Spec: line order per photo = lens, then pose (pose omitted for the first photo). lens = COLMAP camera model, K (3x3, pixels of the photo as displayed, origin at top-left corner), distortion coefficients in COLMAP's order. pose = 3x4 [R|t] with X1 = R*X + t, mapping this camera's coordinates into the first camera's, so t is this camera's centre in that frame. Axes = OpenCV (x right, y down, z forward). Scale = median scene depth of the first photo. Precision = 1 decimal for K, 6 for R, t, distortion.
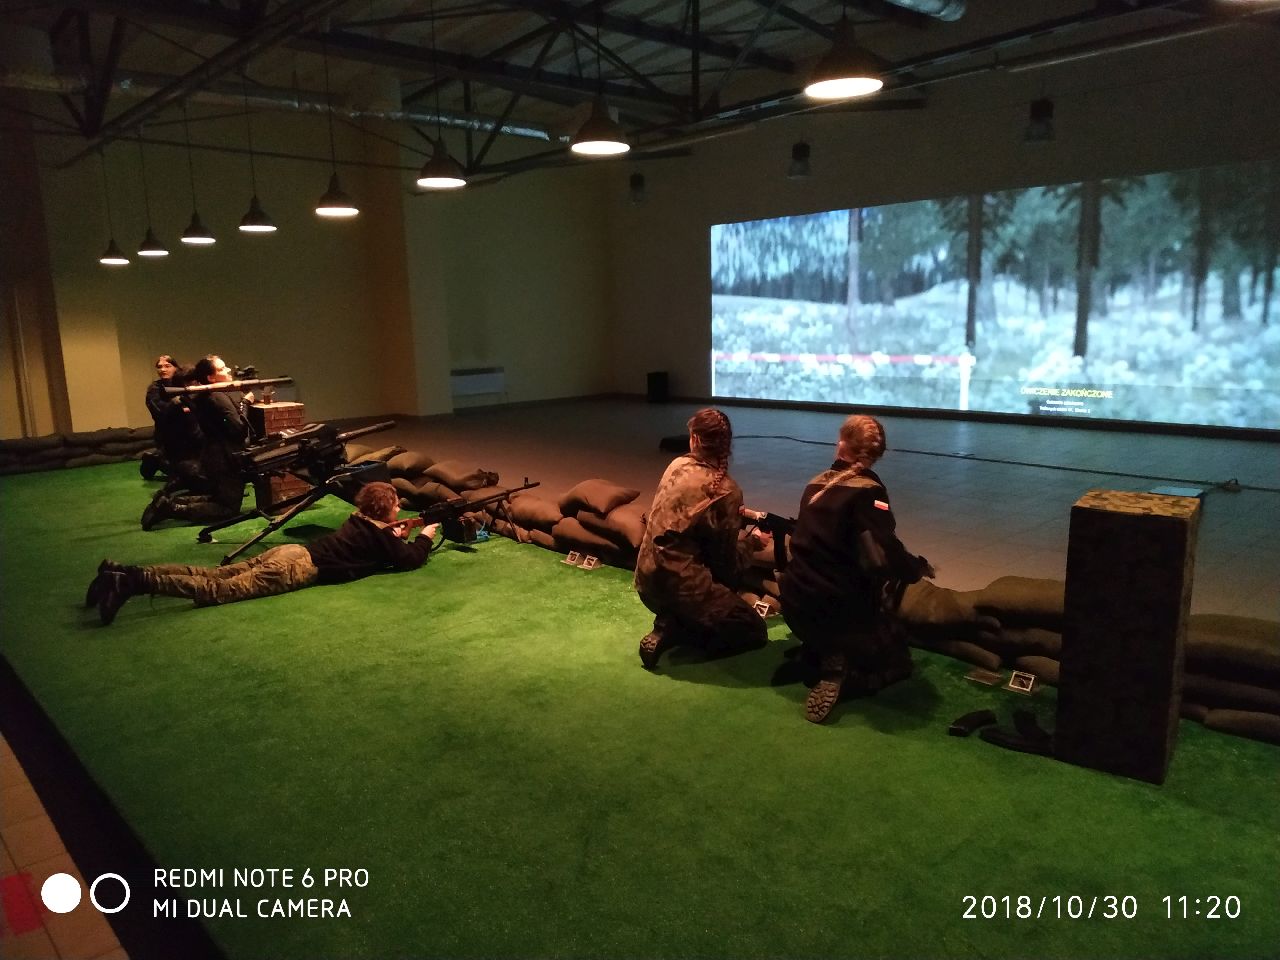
lens RADIAL K [[923.2, 0, 635.3], [0, 923.2, 482.4], [0, 0, 1]] dist [0.049140, -0.083441]
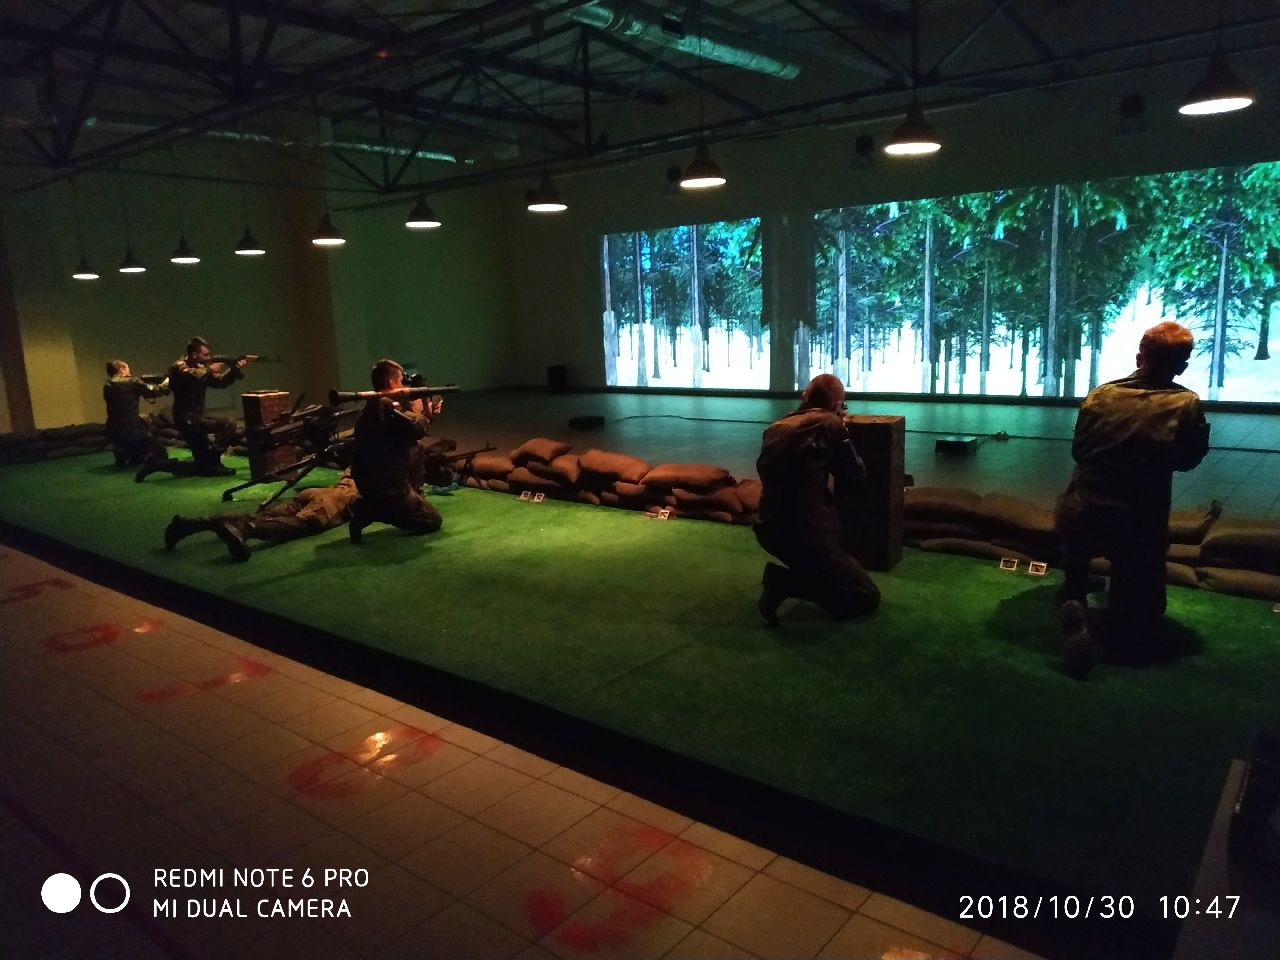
lens RADIAL K [[931.6, 0, 641.4], [0, 931.6, 480.3], [0, 0, 1]] dist [0.042953, -0.074498]
pose [[0.990813, -0.038962, 0.129509, -0.076623], [0.039044, 0.999236, 0.001907, 0.064104], [-0.129484, 0.003167, 0.991576, -0.399124]]
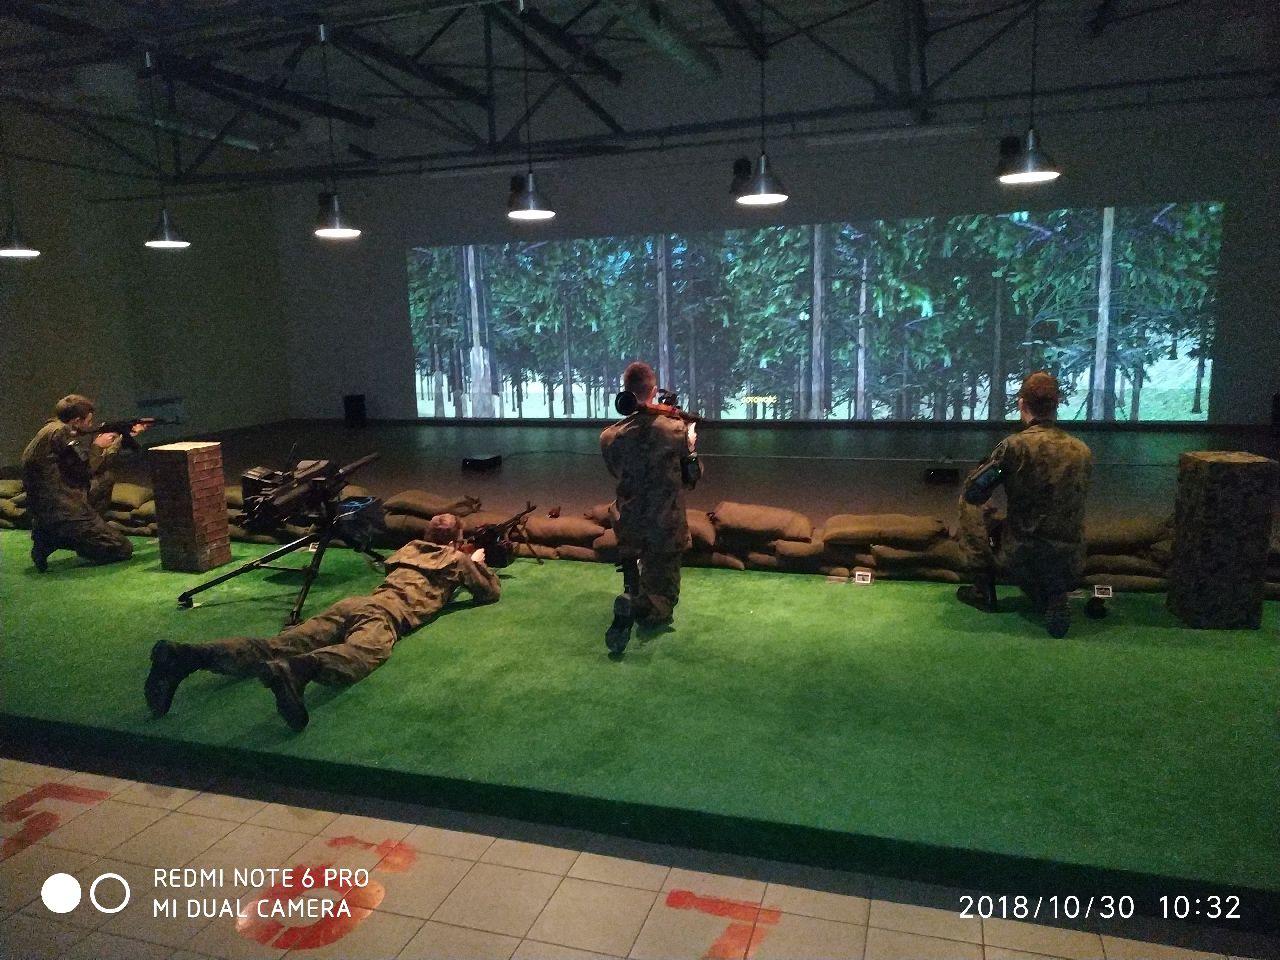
lens RADIAL K [[909.4, 0, 639.5], [0, 909.4, 483.6], [0, 0, 1]] dist [0.045803, -0.080346]
pose [[0.871397, -0.084205, 0.483298, -0.577062], [0.093190, 0.995633, 0.005446, -0.018021], [-0.481646, 0.040293, 0.875439, 0.062111]]
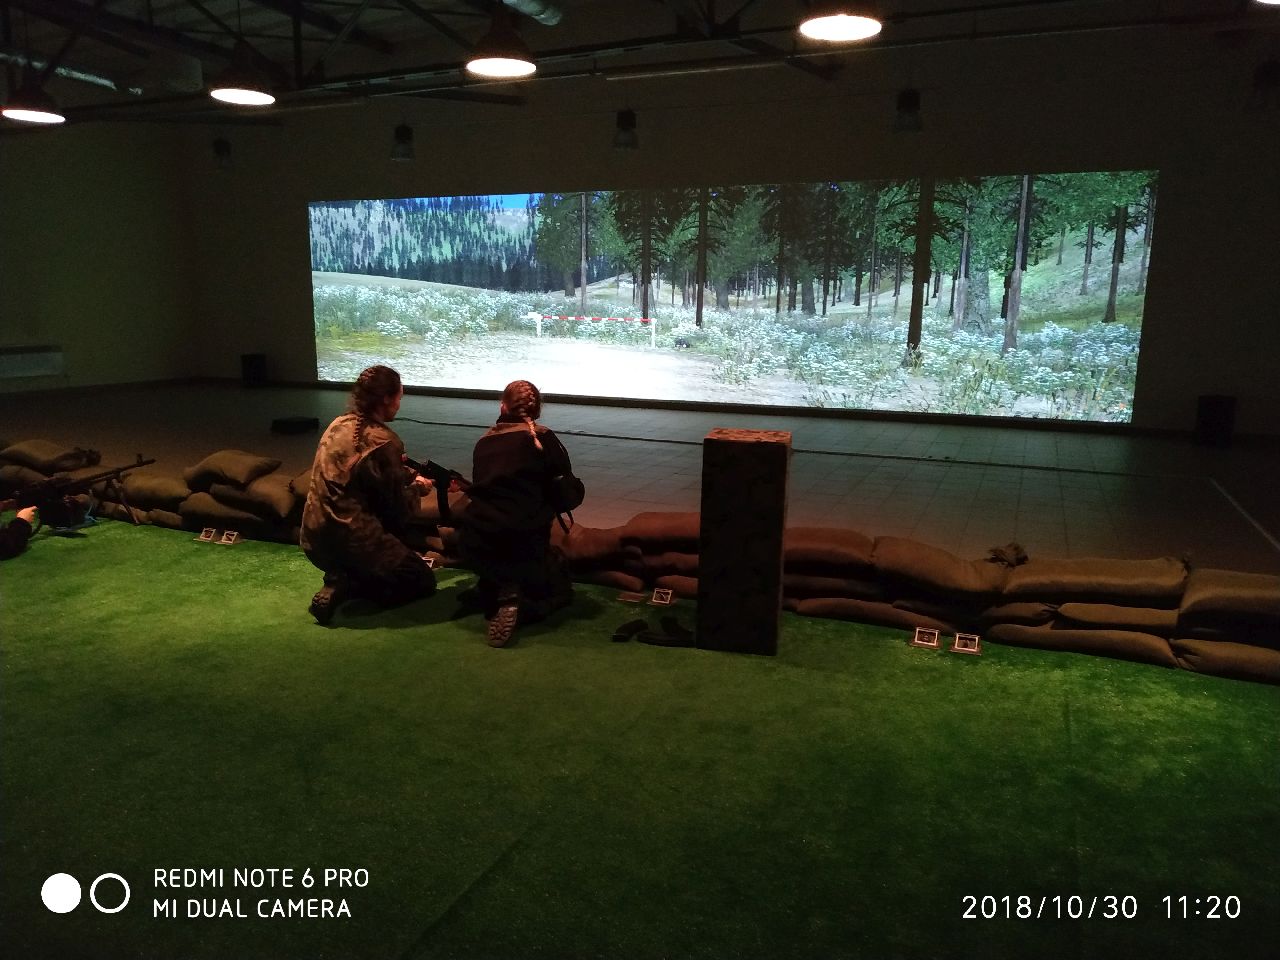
lens RADIAL K [[937.4, 0, 634.2], [0, 937.4, 483.1], [0, 0, 1]] dist [0.004164, -0.010119]
pose [[0.909930, -0.040873, 0.412743, -0.065665], [0.038654, 0.999158, 0.013728, 0.033910], [-0.412957, 0.003462, 0.910744, -0.044897]]
